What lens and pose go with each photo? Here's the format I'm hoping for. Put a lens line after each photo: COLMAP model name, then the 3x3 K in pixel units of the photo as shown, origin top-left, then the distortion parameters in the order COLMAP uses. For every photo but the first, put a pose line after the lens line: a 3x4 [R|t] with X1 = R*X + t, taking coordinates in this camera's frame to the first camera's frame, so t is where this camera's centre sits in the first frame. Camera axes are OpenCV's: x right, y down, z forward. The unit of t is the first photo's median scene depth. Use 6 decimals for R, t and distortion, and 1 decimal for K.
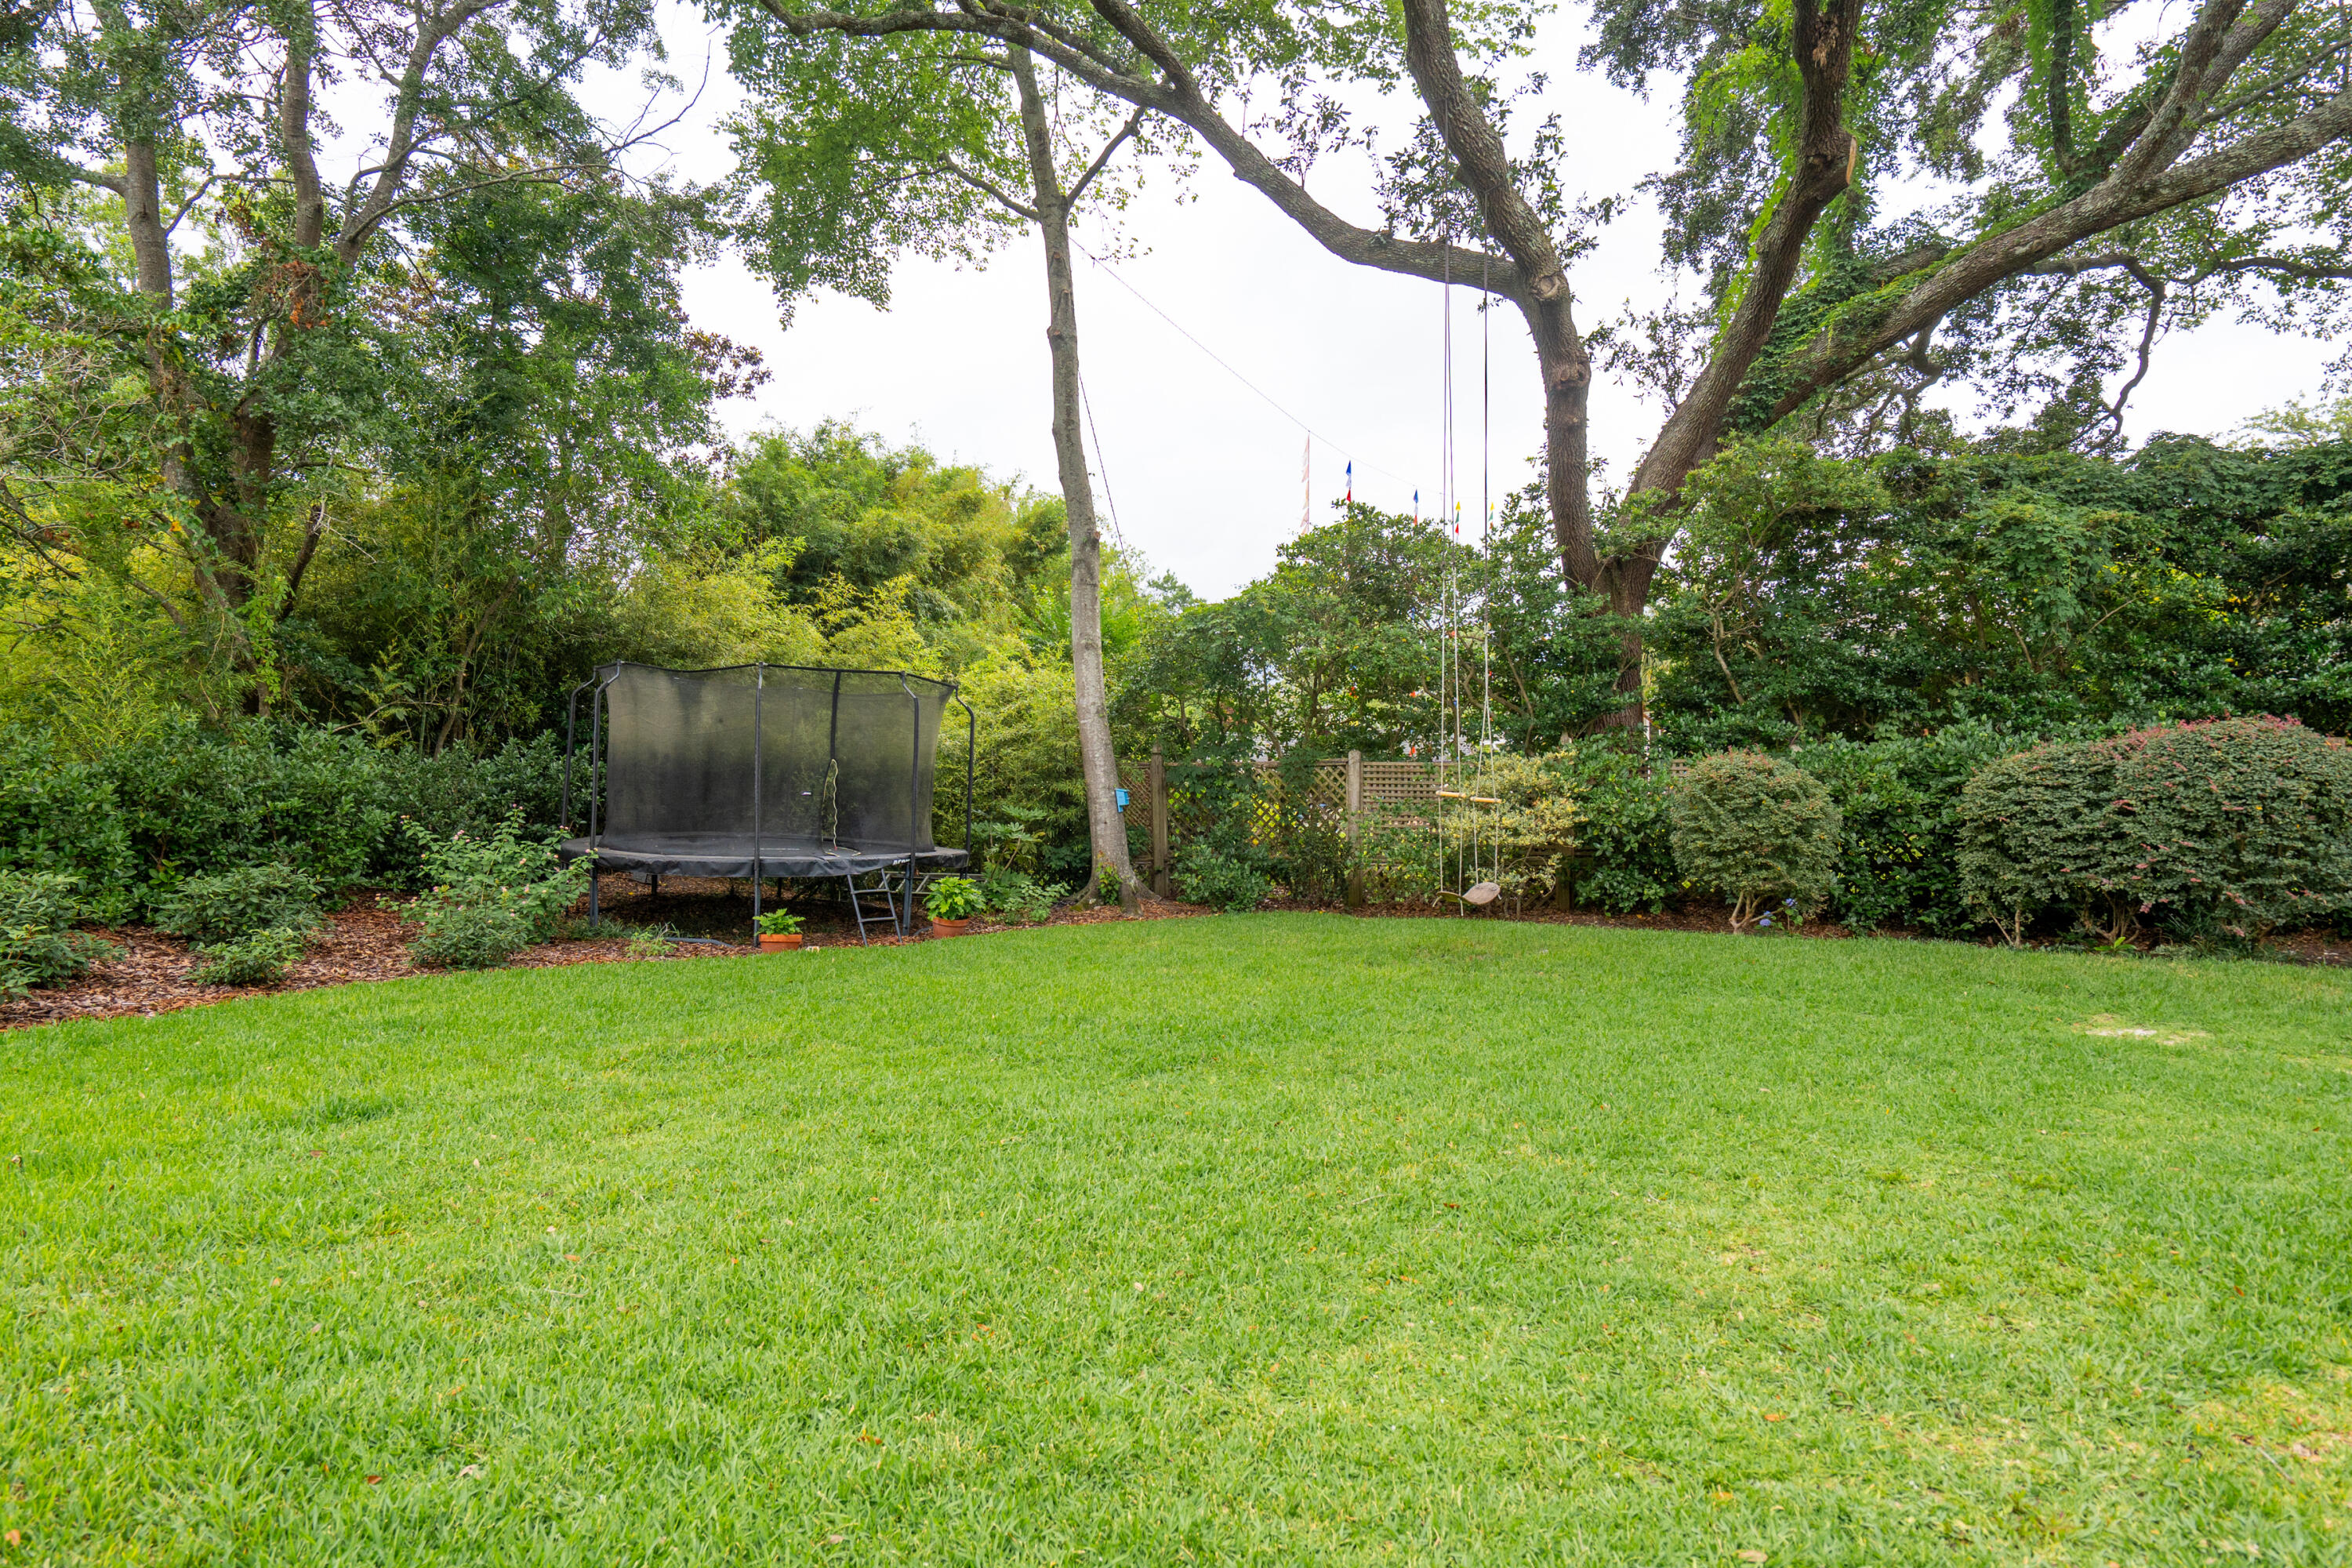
lens RADIAL K [[1252.6, 0, 1173.1], [0, 1252.6, 794.4], [0, 0, 1]] dist [0.004315, 0.001606]
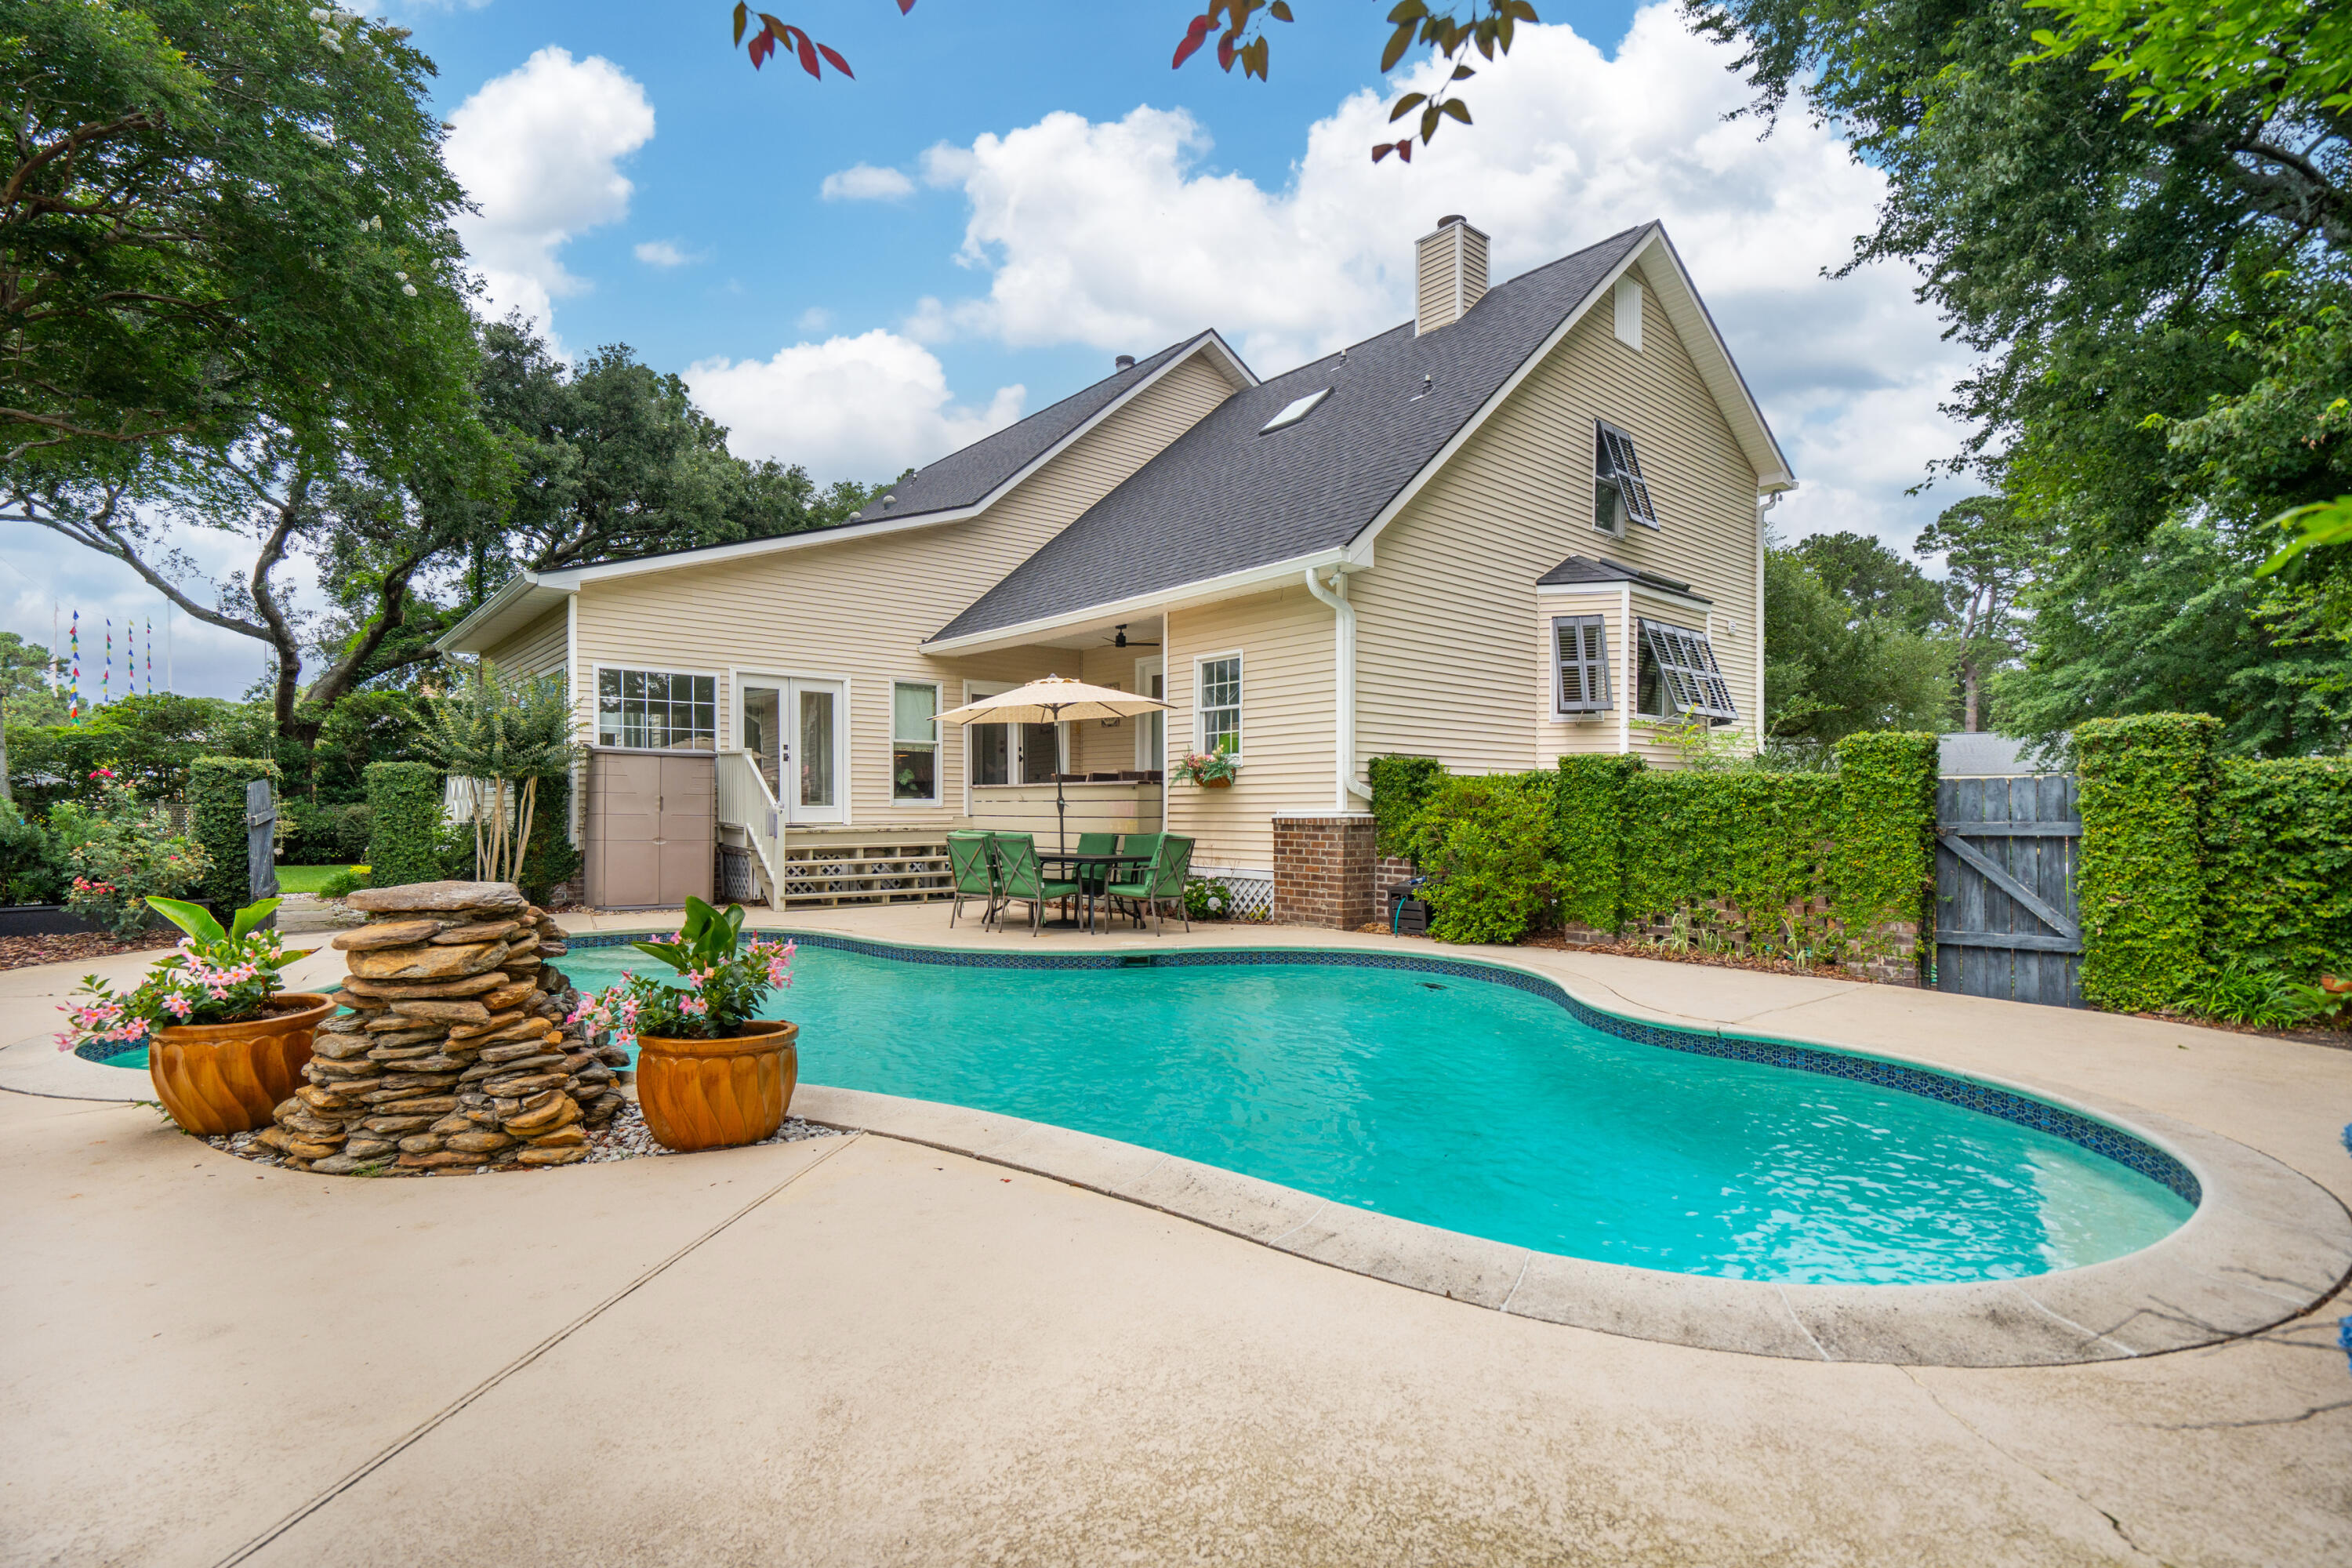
lens RADIAL K [[1068.6, 0, 1171.1], [0, 1068.6, 804.1], [0, 0, 1]] dist [-0.005104, 0.002356]
pose [[0.445315, 0.006315, 0.895352, -0.775989], [0.001116, 0.999970, -0.007608, -0.011241], [-0.895373, 0.004387, 0.445294, -1.492151]]
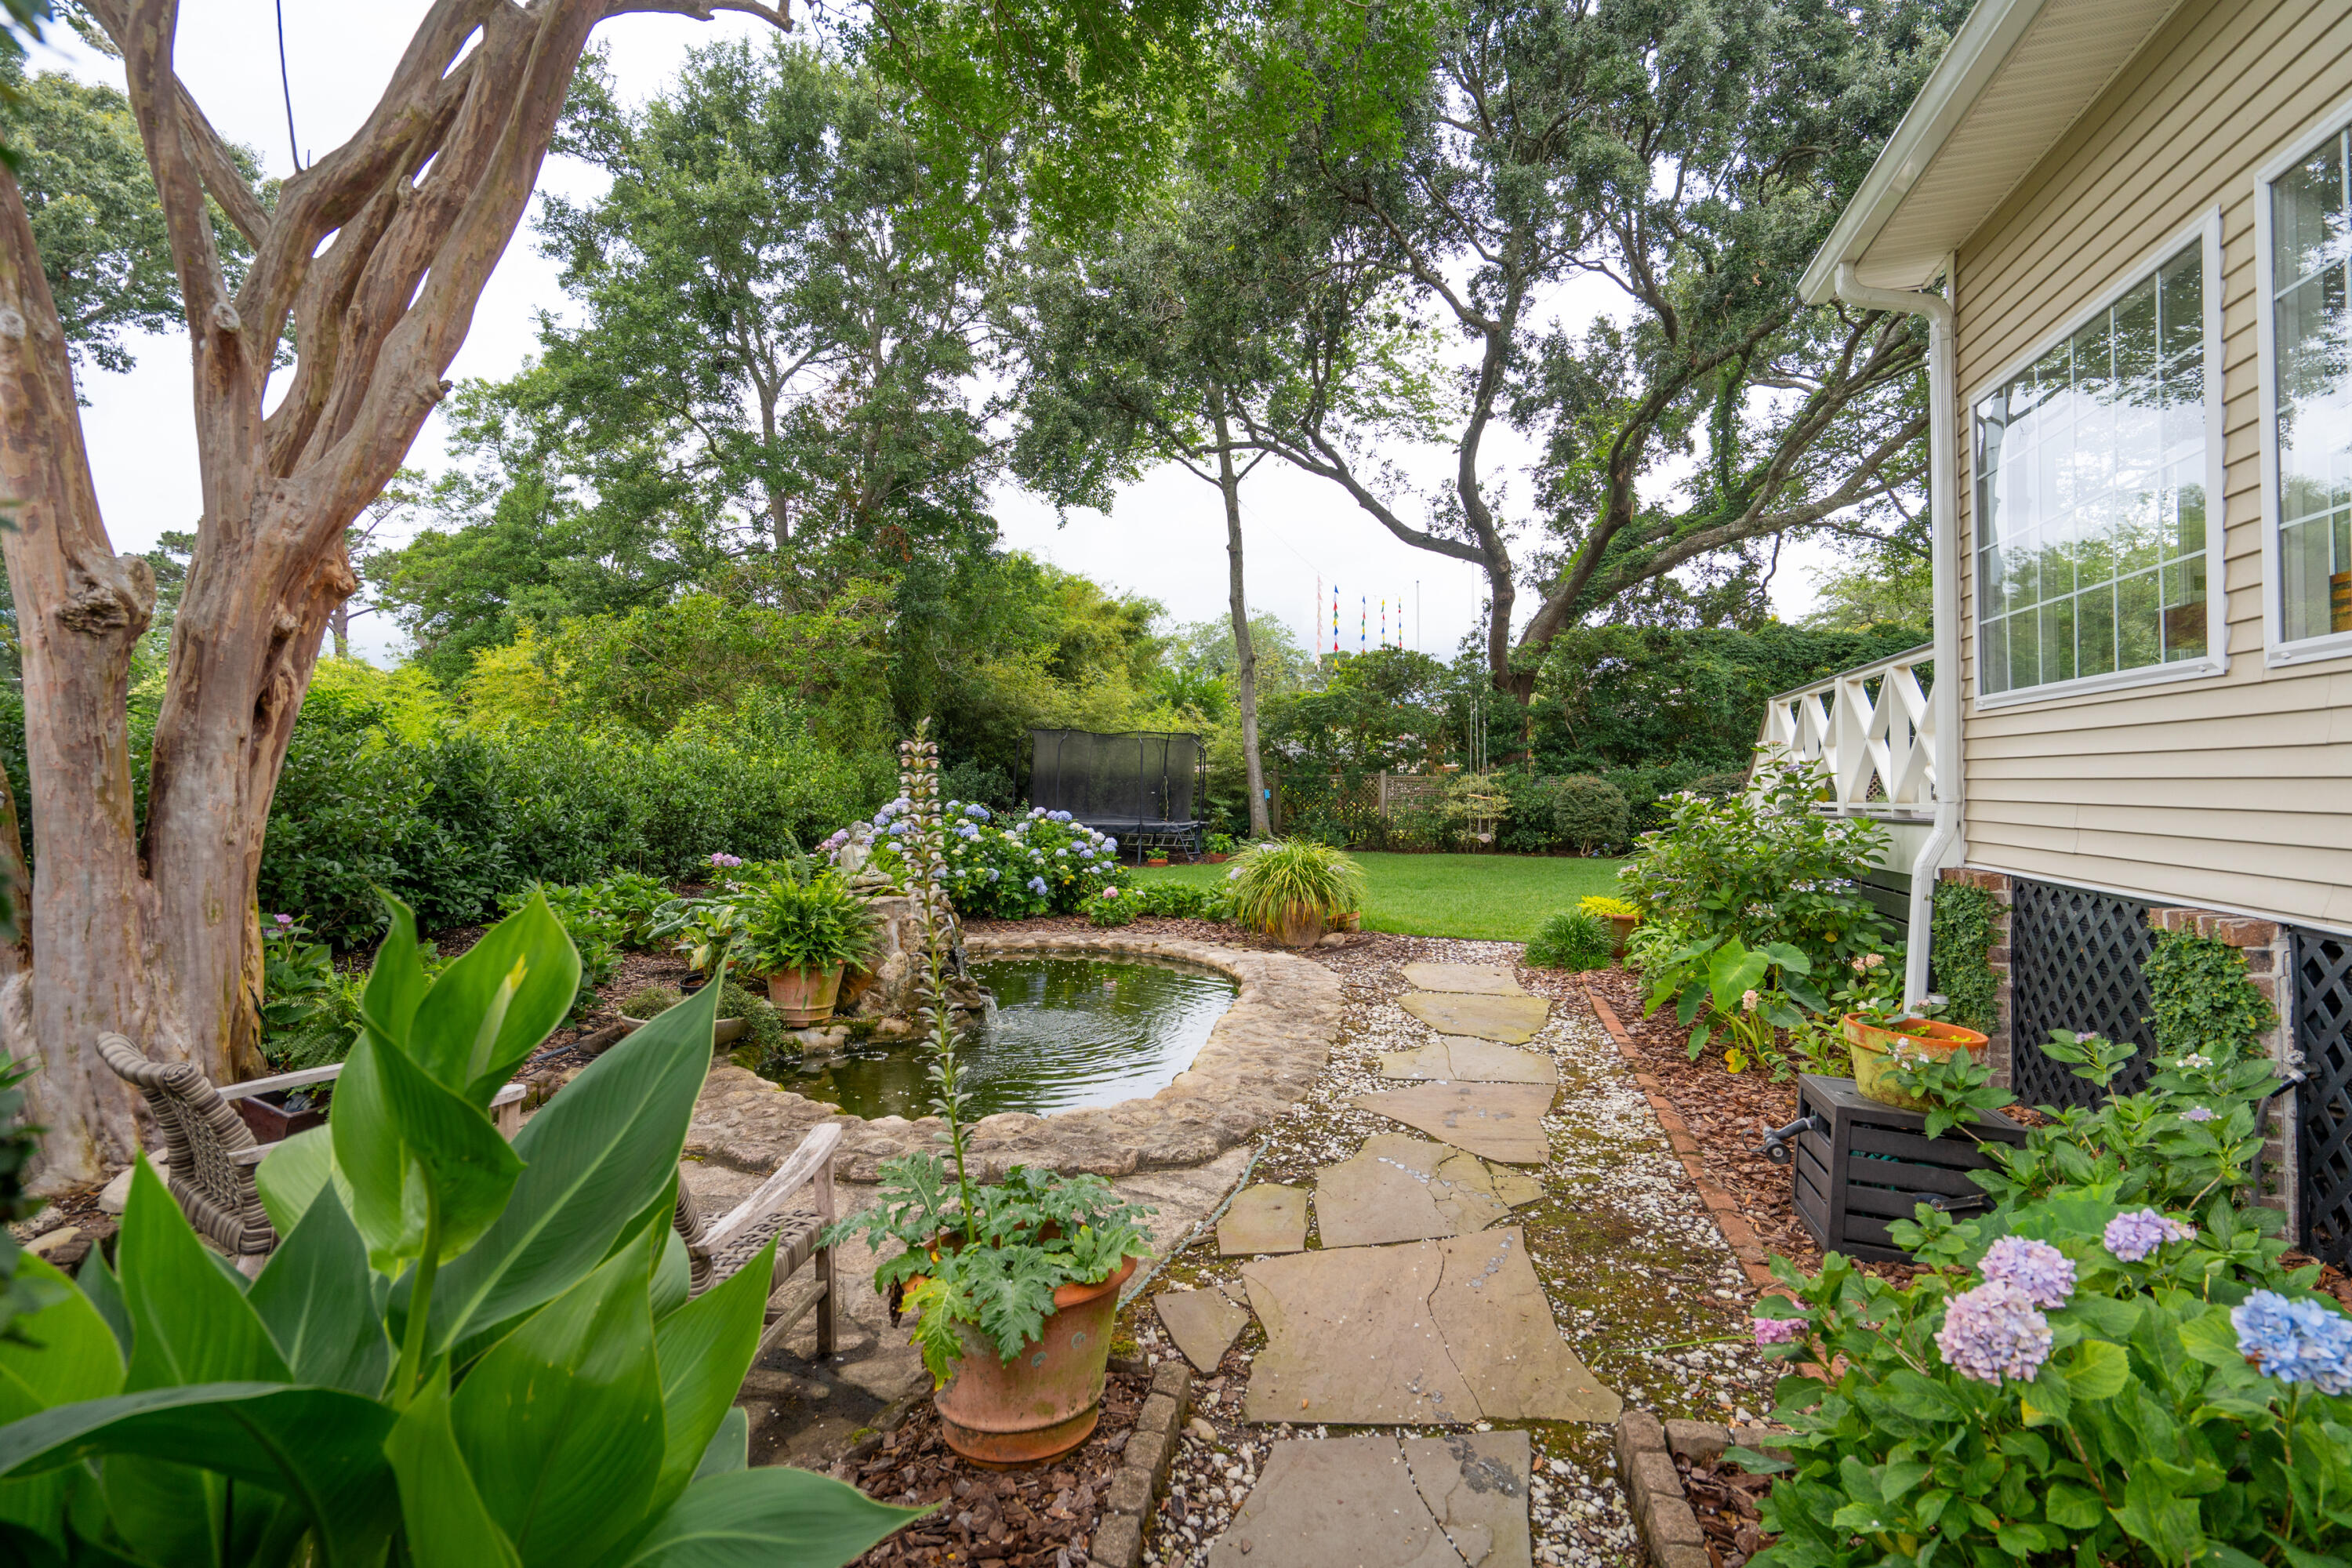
lens RADIAL K [[1068.6, 0, 1171.7], [0, 1068.6, 764.5], [0, 0, 1]] dist [-0.005104, 0.002356]
pose [[0.994750, 0.008774, 0.101957, -0.360507], [-0.006929, 0.999806, -0.018437, -0.010937], [-0.102099, 0.017634, 0.994618, -0.619031]]
